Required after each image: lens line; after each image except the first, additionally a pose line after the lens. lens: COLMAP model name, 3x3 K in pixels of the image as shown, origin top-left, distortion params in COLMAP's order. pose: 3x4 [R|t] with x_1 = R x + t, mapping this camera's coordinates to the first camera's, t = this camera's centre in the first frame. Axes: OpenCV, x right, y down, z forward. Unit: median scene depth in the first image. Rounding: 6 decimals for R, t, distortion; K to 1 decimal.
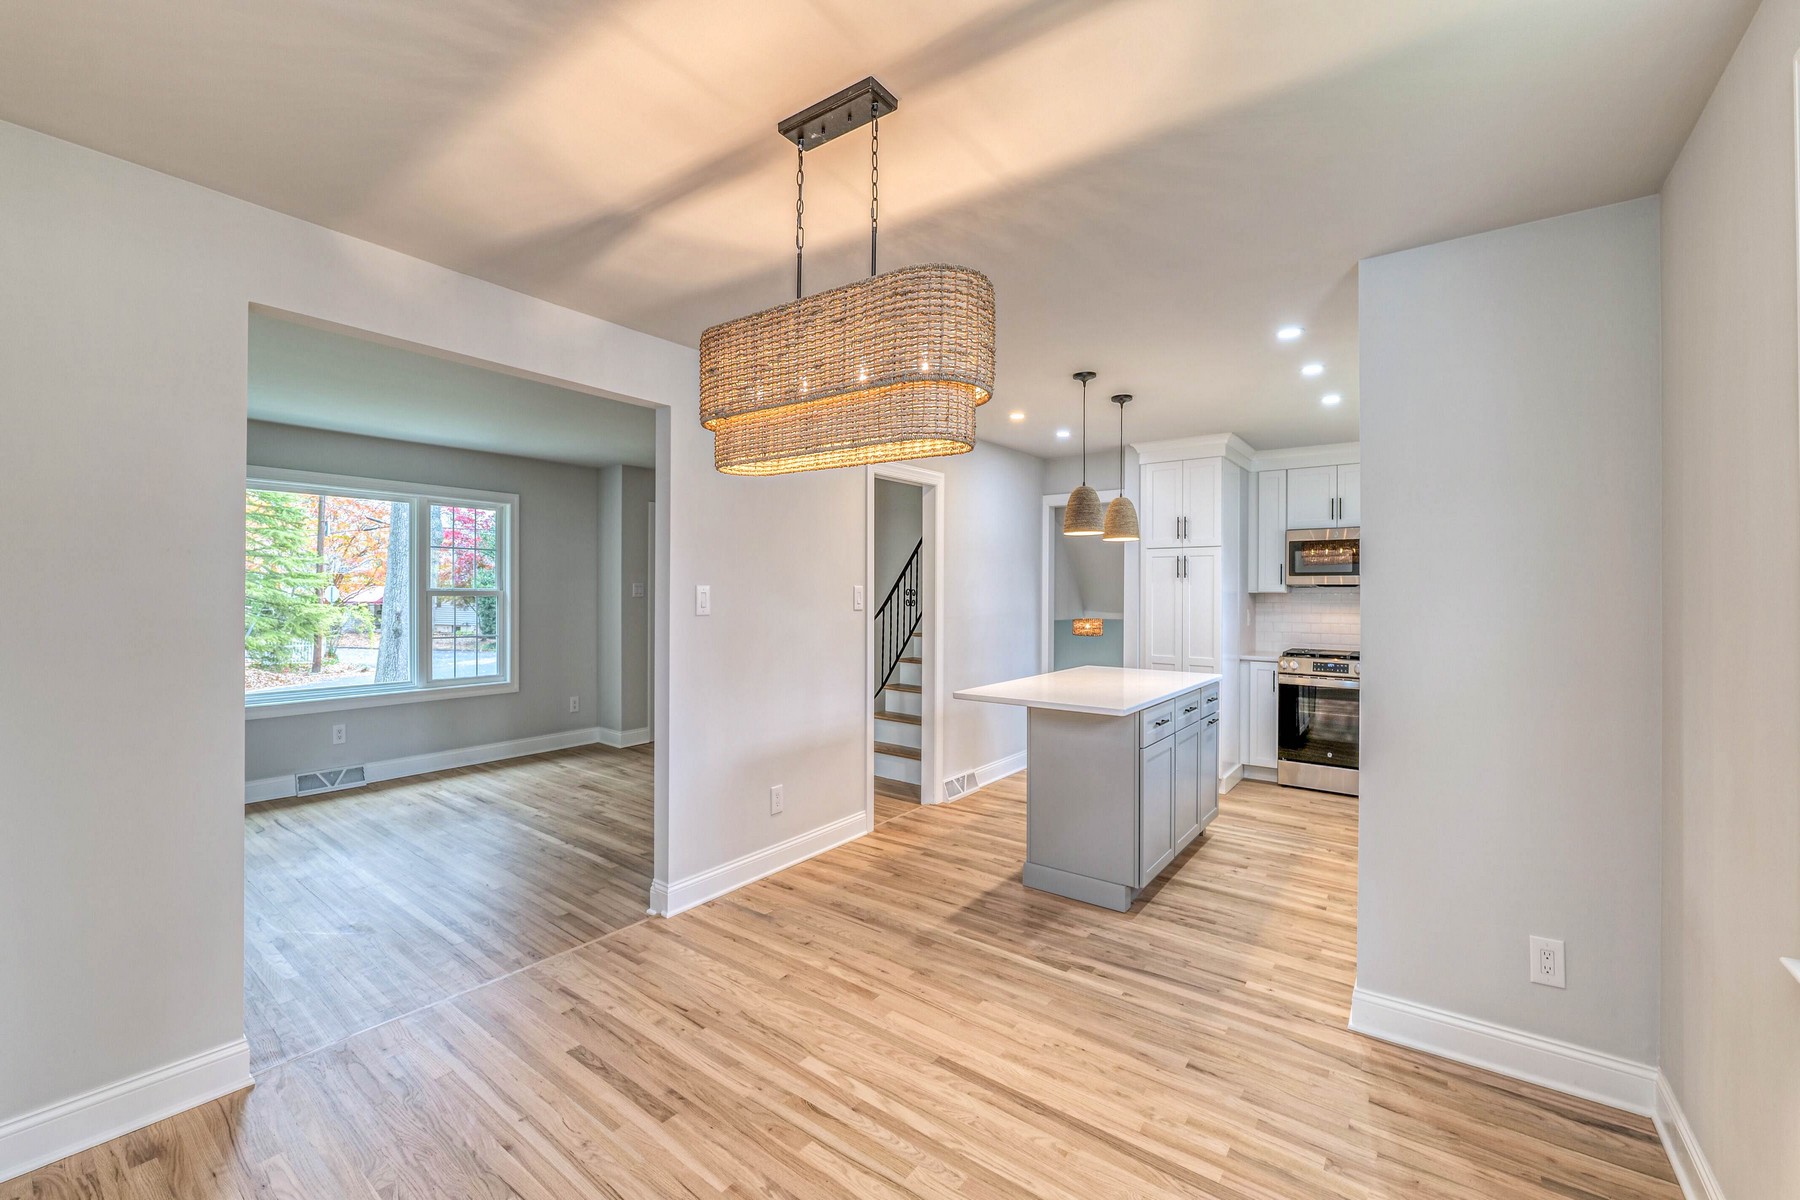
lens RADIAL K [[729.9, 0, 891.2], [0, 729.9, 593.9], [0, 0, 1]] dist [-0.013046, 0.001060]
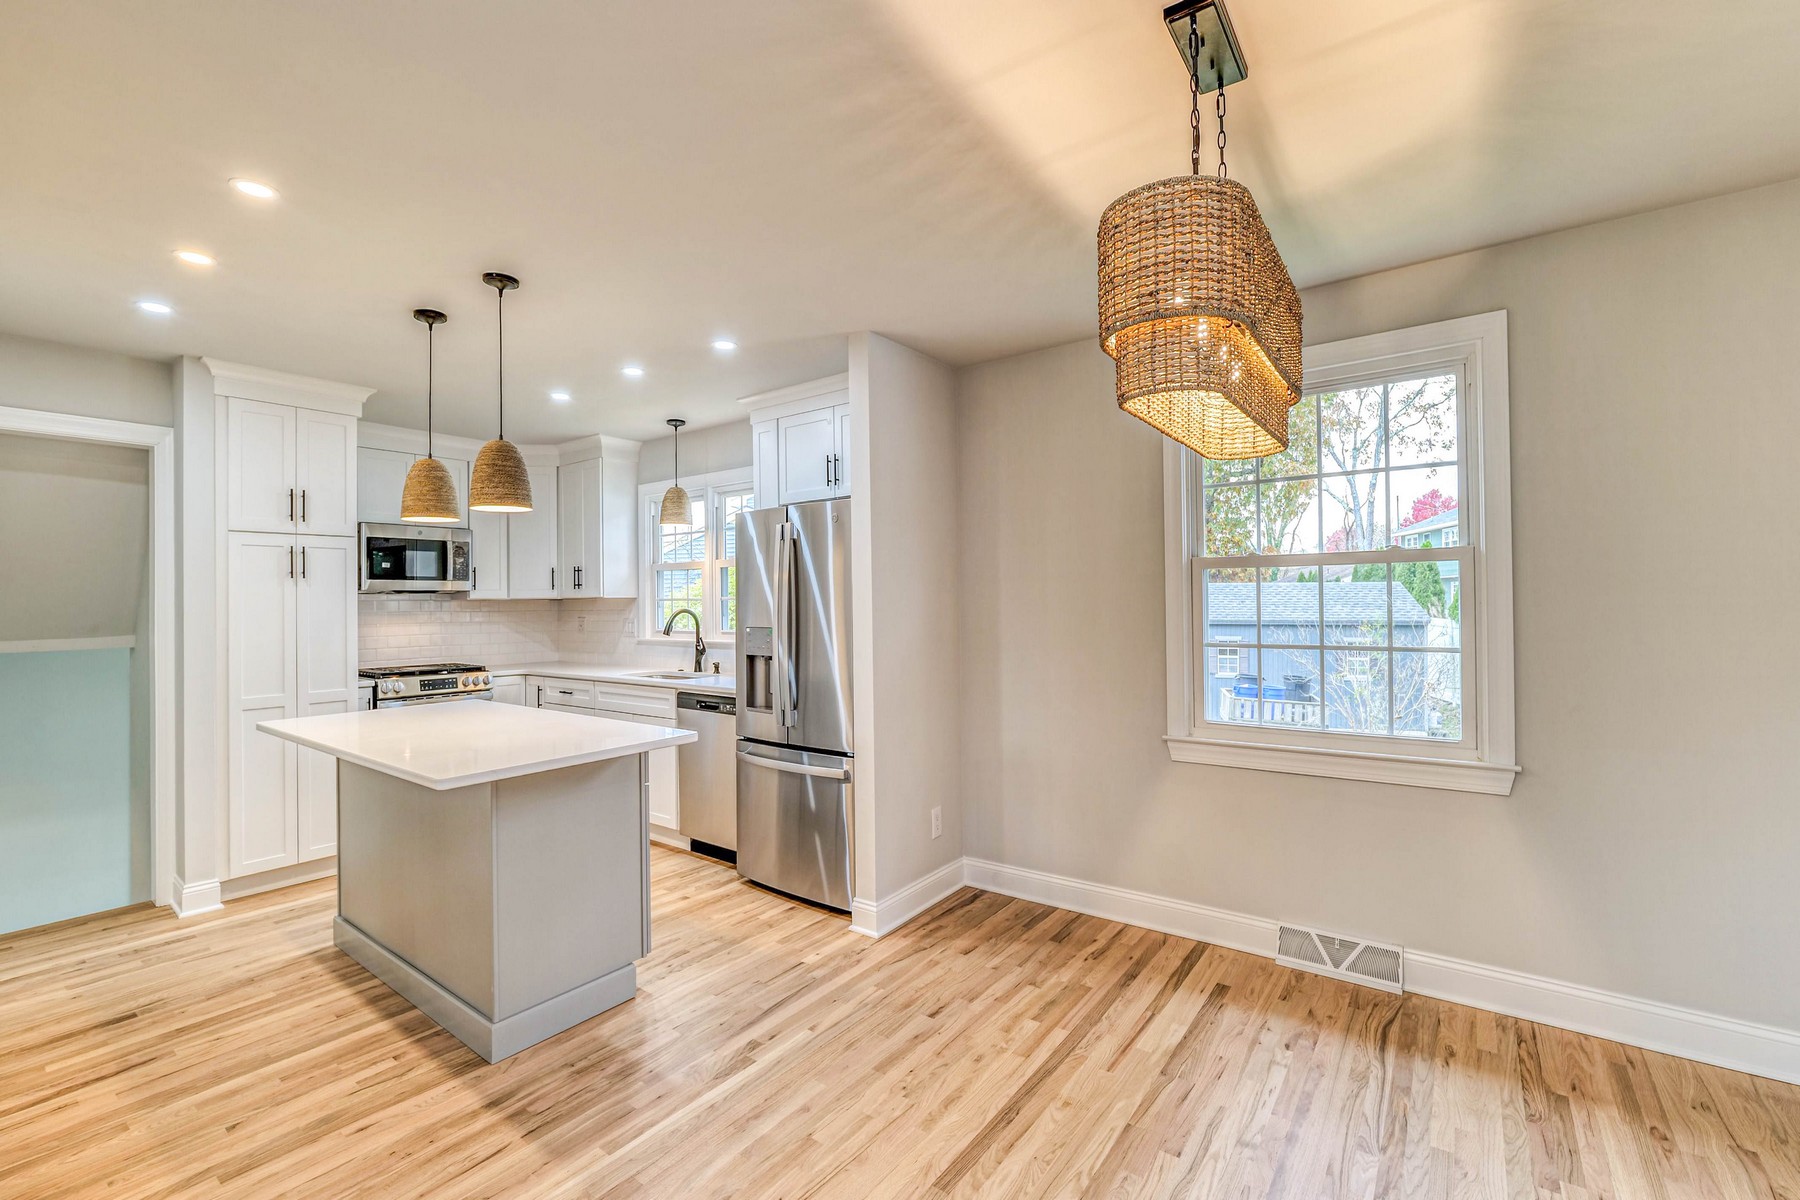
lens RADIAL K [[766.2, 0, 891.0], [0, 766.2, 589.0], [0, 0, 1]] dist [-0.012351, 0.000402]
pose [[-0.004034, 0.011362, 0.999927, -0.357807], [0.013519, 0.999845, -0.011306, 0.004270], [-0.999900, 0.013473, -0.004187, 0.494919]]
